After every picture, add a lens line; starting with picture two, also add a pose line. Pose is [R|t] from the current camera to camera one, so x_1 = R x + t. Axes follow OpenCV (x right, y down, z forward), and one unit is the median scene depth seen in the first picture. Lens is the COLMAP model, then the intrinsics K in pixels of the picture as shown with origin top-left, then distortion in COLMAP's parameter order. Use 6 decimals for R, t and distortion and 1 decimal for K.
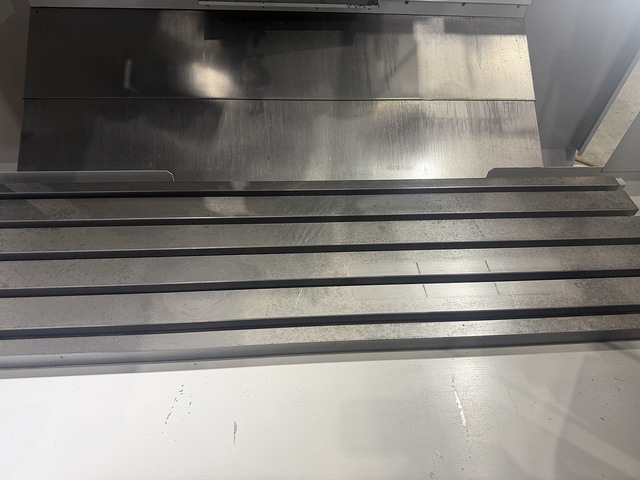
lens RADIAL K [[464.7, 0, 320.4], [0, 464.7, 233.2], [0, 0, 1]] dist [0.008141, -0.023363]
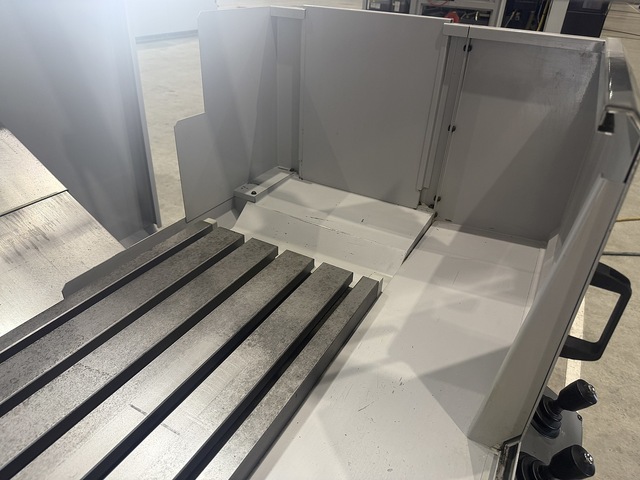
lens RADIAL K [[464.7, 0, 322.6], [0, 464.7, 235.8], [0, 0, 1]] dist [0.008141, -0.023363]
pose [[0.556374, -0.450826, 0.698000, 0.148997], [0.606677, 0.794401, 0.029508, 0.016386], [-0.567795, 0.407043, 0.715489, 0.282289]]
